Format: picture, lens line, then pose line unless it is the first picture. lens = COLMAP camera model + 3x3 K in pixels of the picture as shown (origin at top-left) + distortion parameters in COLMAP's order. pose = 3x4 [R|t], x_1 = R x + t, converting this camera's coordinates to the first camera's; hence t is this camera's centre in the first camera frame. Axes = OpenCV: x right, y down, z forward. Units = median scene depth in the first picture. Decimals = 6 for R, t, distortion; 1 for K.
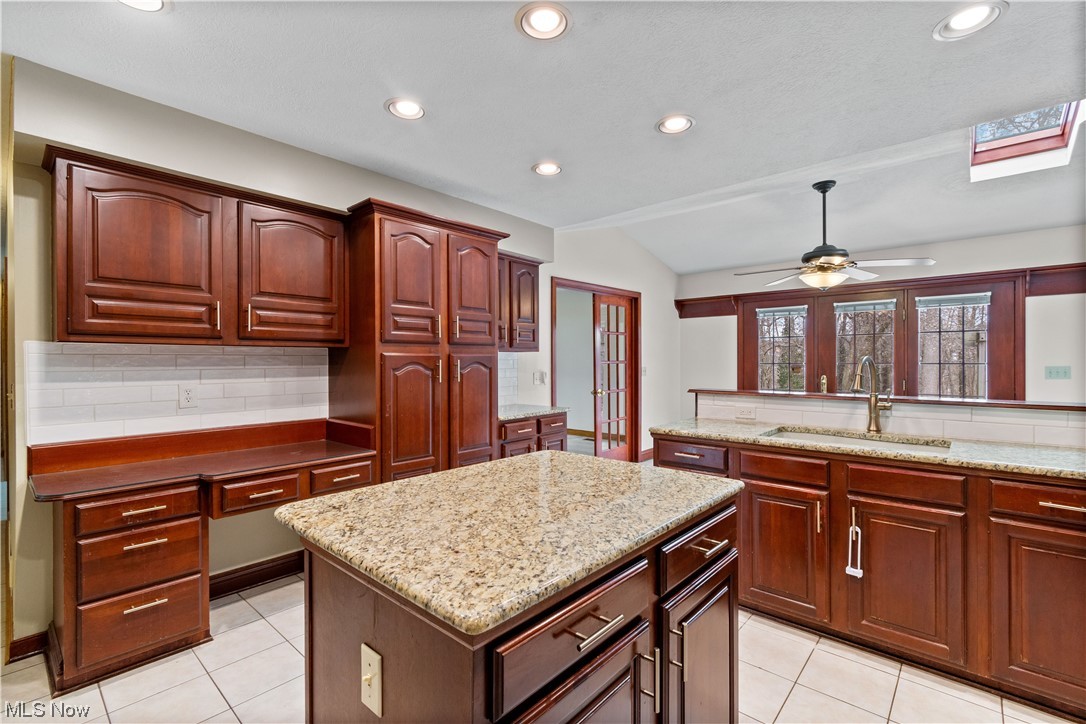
lens RADIAL K [[486.0, 0, 551.3], [0, 486.0, 360.6], [0, 0, 1]] dist [0.002258, 0.000602]
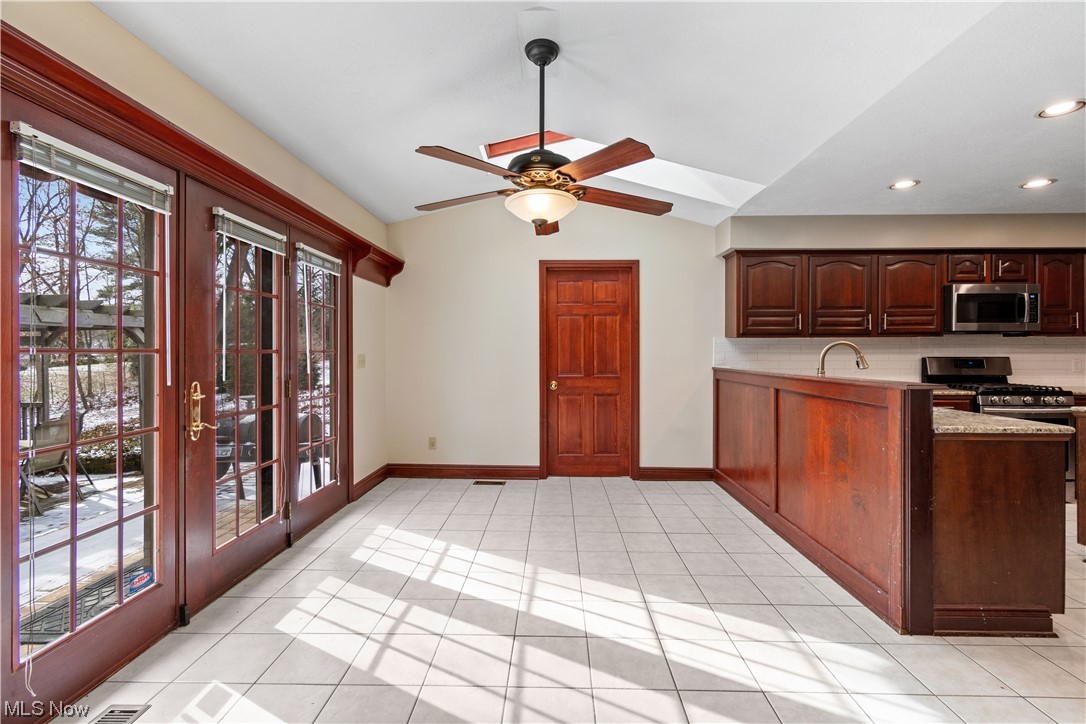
lens RADIAL K [[483.0, 0, 555.2], [0, 483.0, 354.9], [0, 0, 1]] dist [0.001479, 0.000616]
pose [[-0.663388, 0.002399, 0.748272, 0.155351], [0.004241, 0.999991, 0.000554, 0.020152], [-0.748264, 0.003541, -0.663392, 2.083613]]
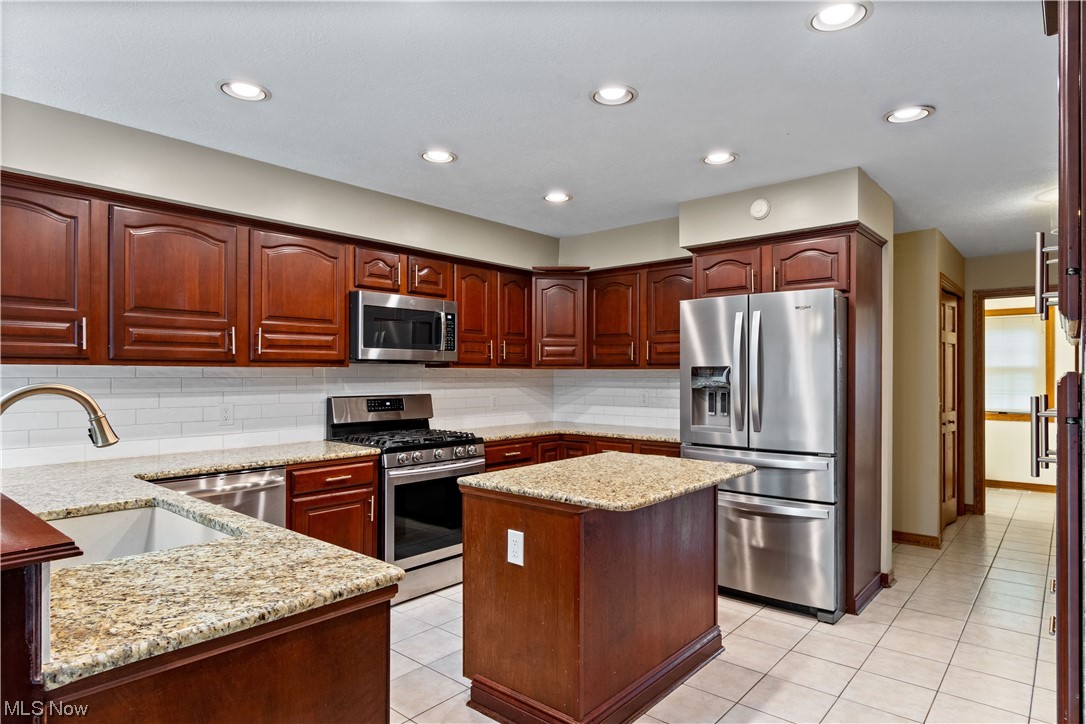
lens RADIAL K [[605.3, 0, 547.0], [0, 605.3, 375.6], [0, 0, 1]] dist [0.002240, 0.000369]
pose [[-0.999952, 0.002491, -0.009478, 0.075309], [0.002478, 0.999996, 0.001455, -0.014211], [0.009481, 0.001432, -0.999954, 1.443415]]
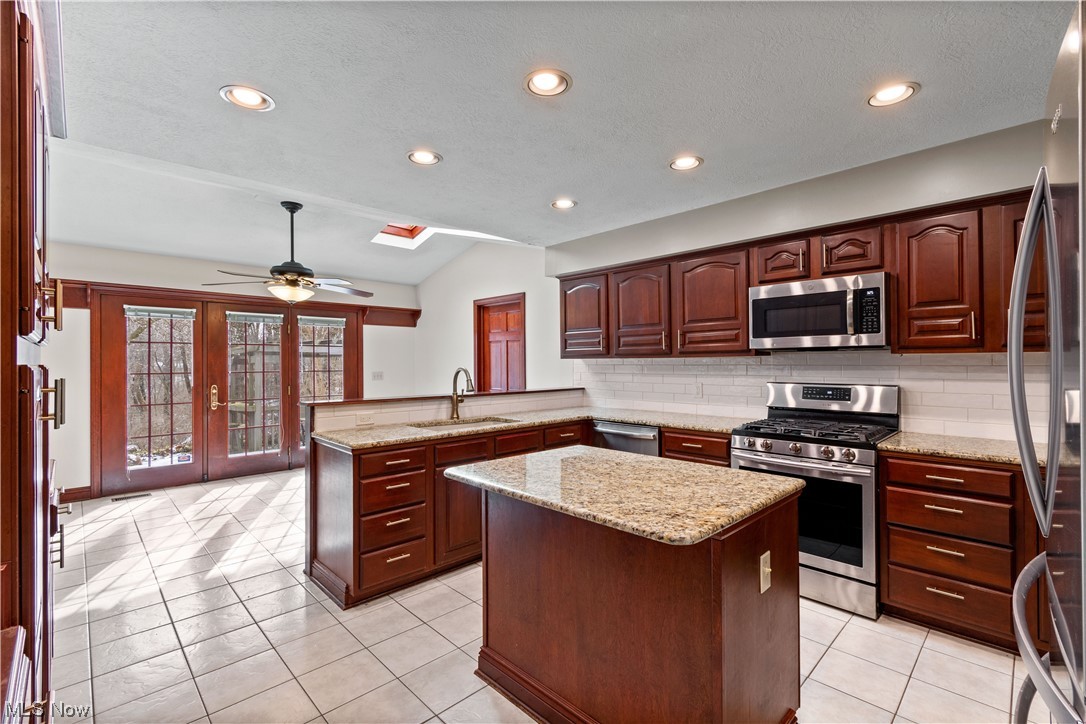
lens RADIAL K [[486.0, 0, 551.3], [0, 486.0, 360.6], [0, 0, 1]] dist [0.002258, 0.000602]
pose [[0.059838, 0.006899, 0.998184, -0.713988], [0.005367, 0.999959, -0.007233, -0.014675], [-0.998194, 0.005790, 0.059799, 0.563914]]
